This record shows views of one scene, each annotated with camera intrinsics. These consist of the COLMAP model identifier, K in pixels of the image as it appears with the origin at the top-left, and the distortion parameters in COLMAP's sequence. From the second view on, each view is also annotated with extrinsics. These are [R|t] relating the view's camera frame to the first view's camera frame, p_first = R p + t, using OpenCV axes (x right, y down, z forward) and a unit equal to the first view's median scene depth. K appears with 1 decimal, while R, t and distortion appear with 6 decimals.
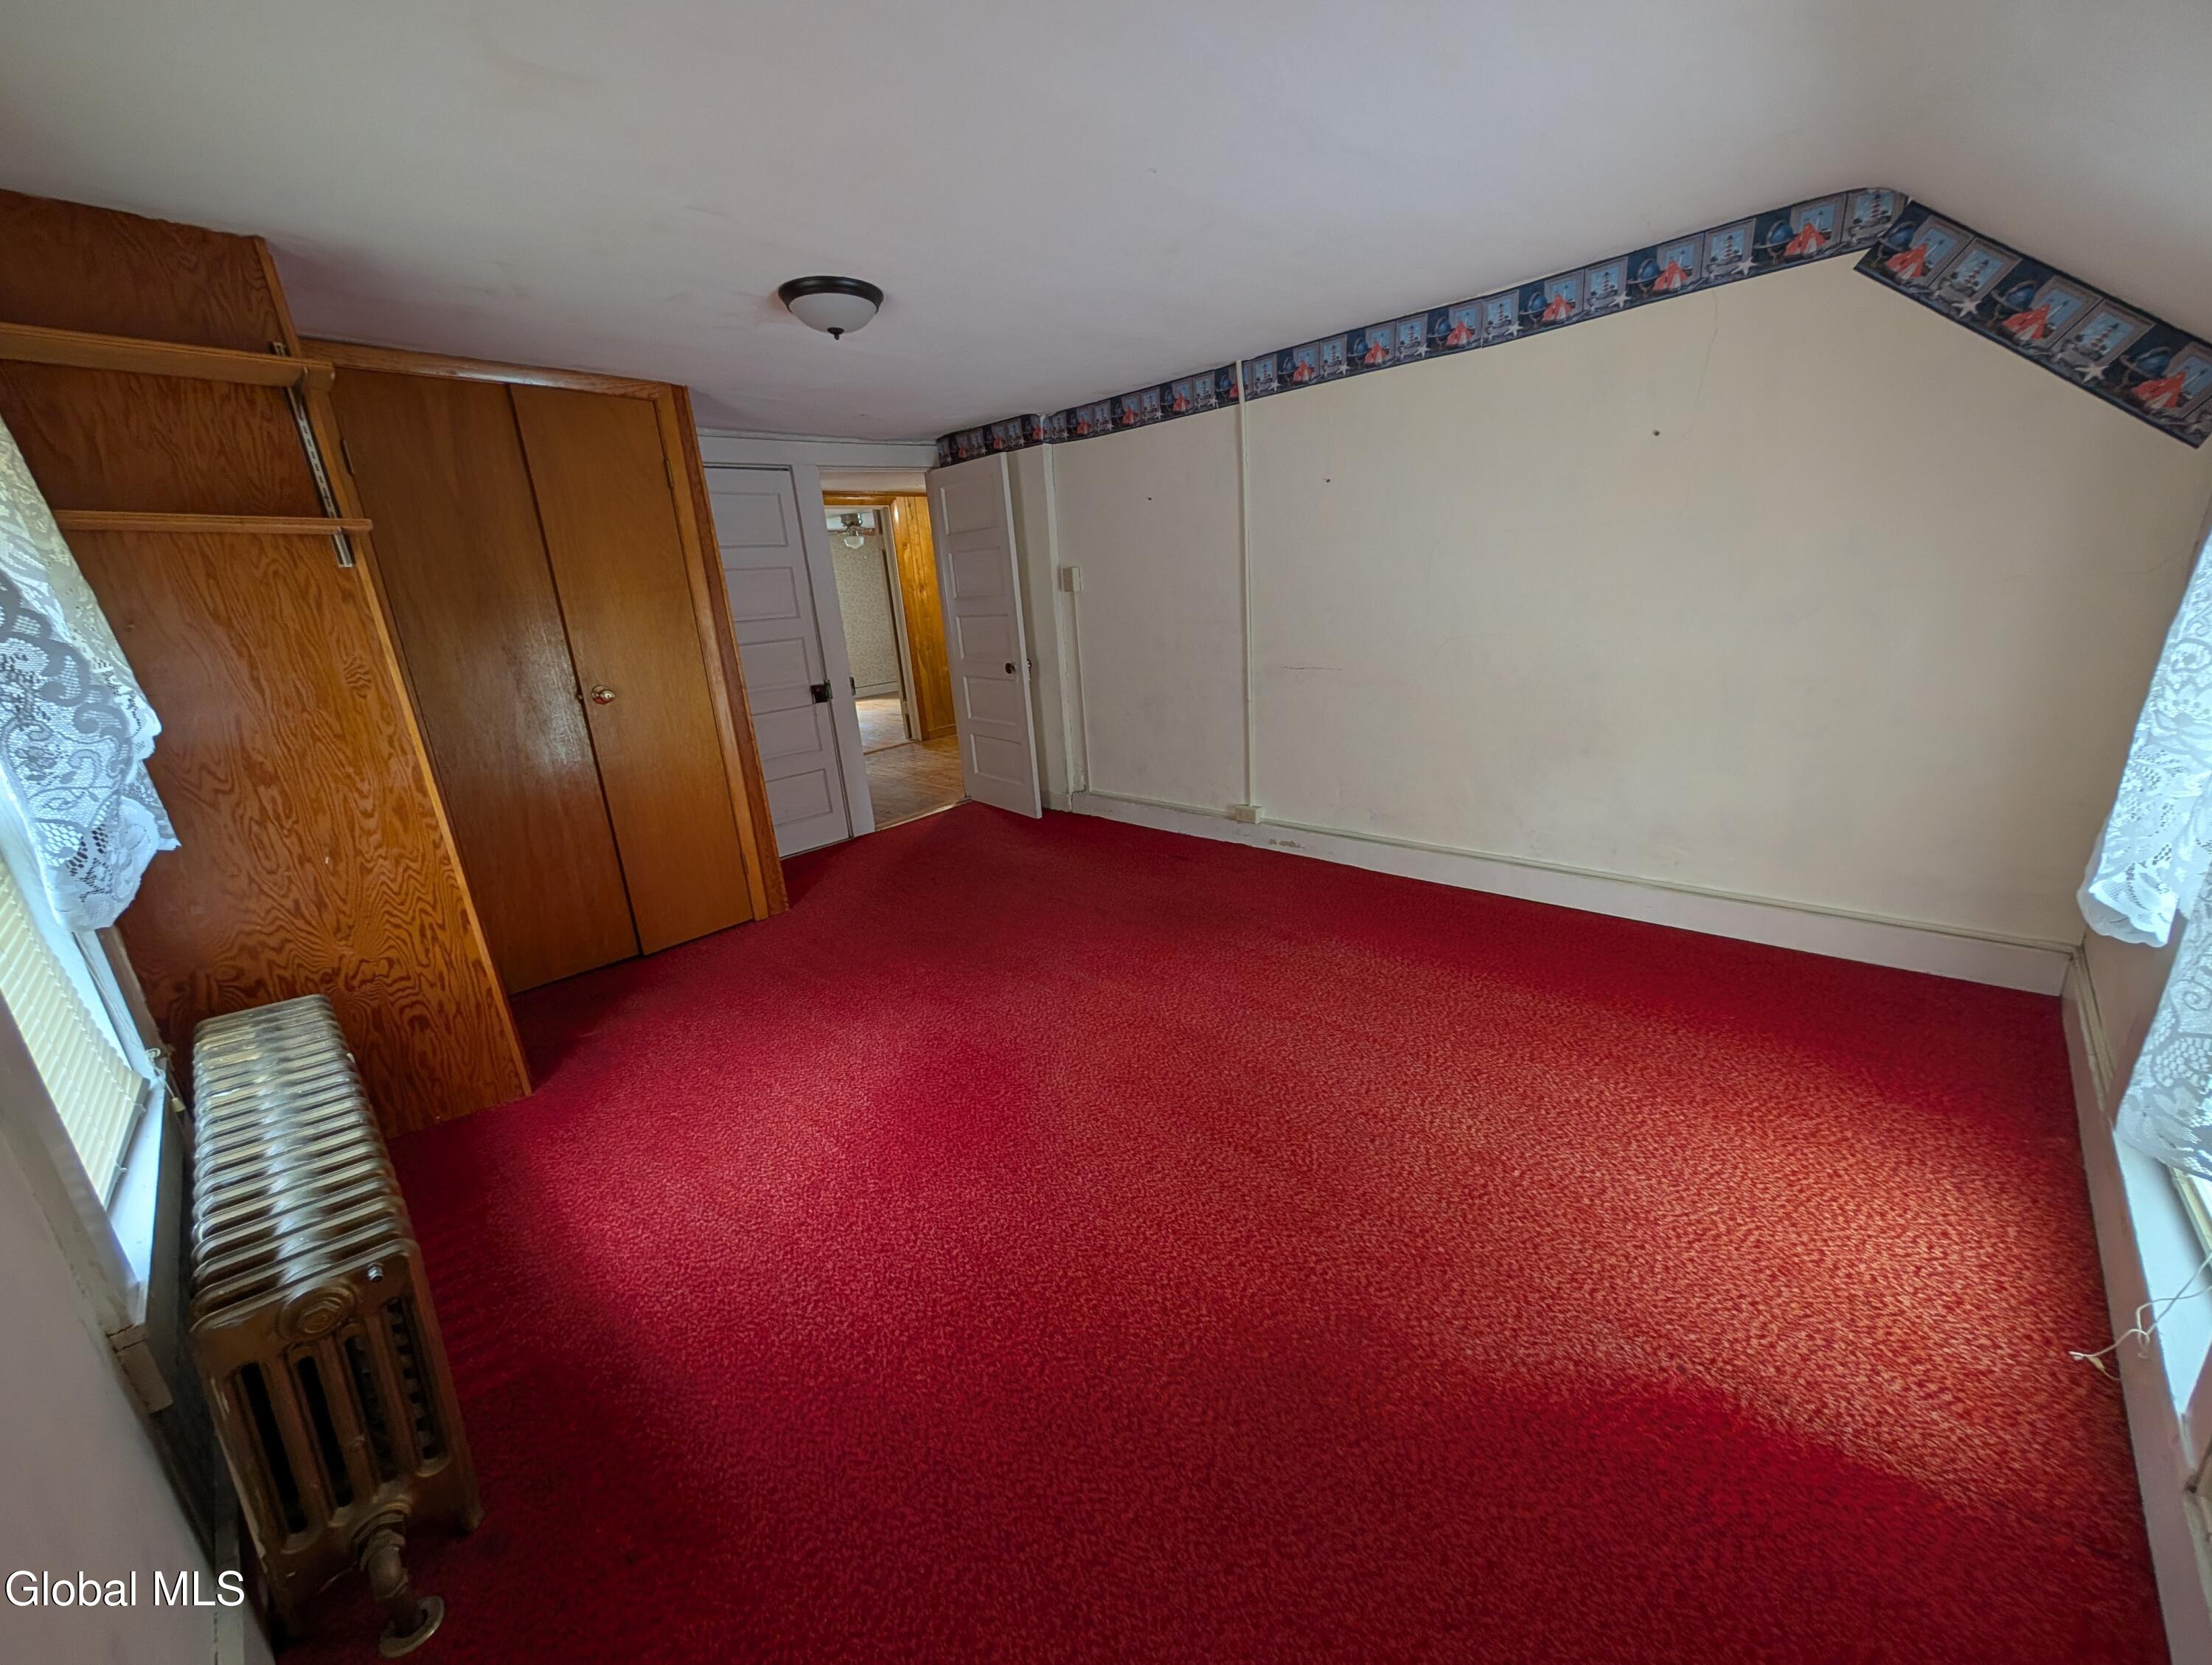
lens RADIAL K [[847.1, 0, 1098.0], [0, 847.1, 839.4], [0, 0, 1]] dist [-0.000456, -0.000016]
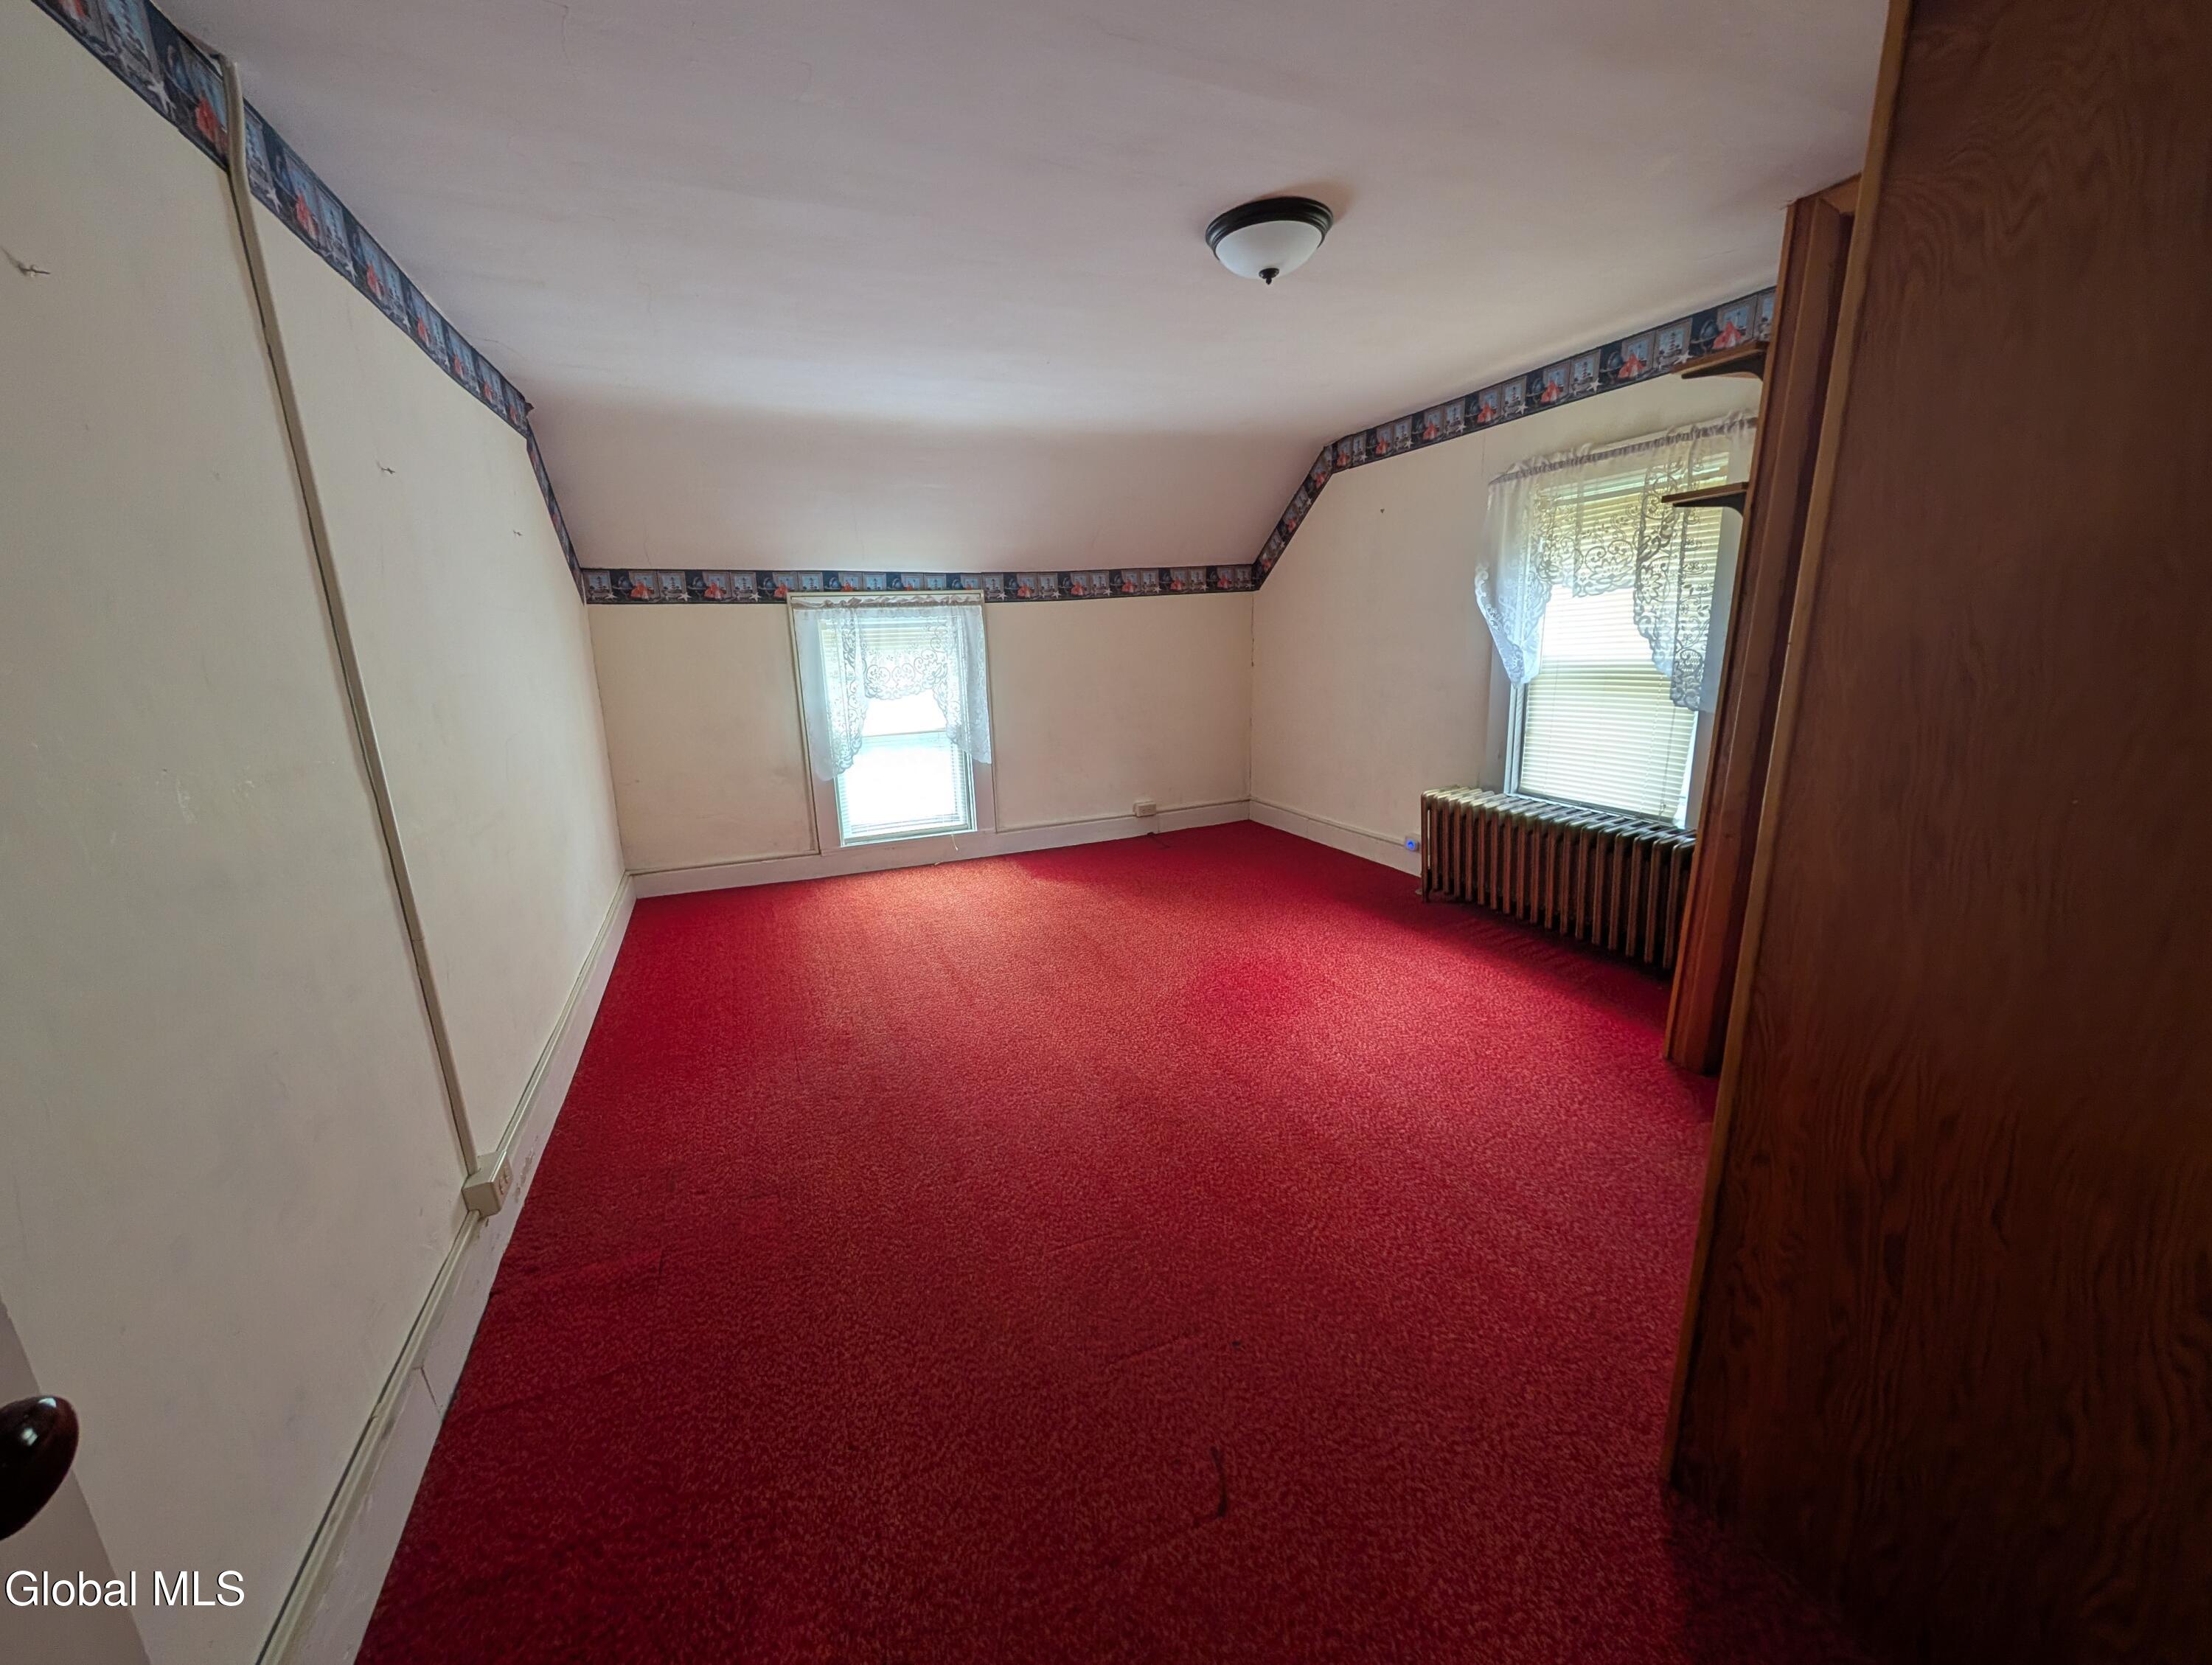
lens RADIAL K [[847.1, 0, 1098.0], [0, 847.1, 839.4], [0, 0, 1]] dist [-0.000456, -0.000016]
pose [[-0.915552, 0.001175, 0.402199, -0.552213], [0.205509, 0.860966, 0.465300, -0.627996], [-0.345733, 0.508662, -0.788500, 2.272733]]
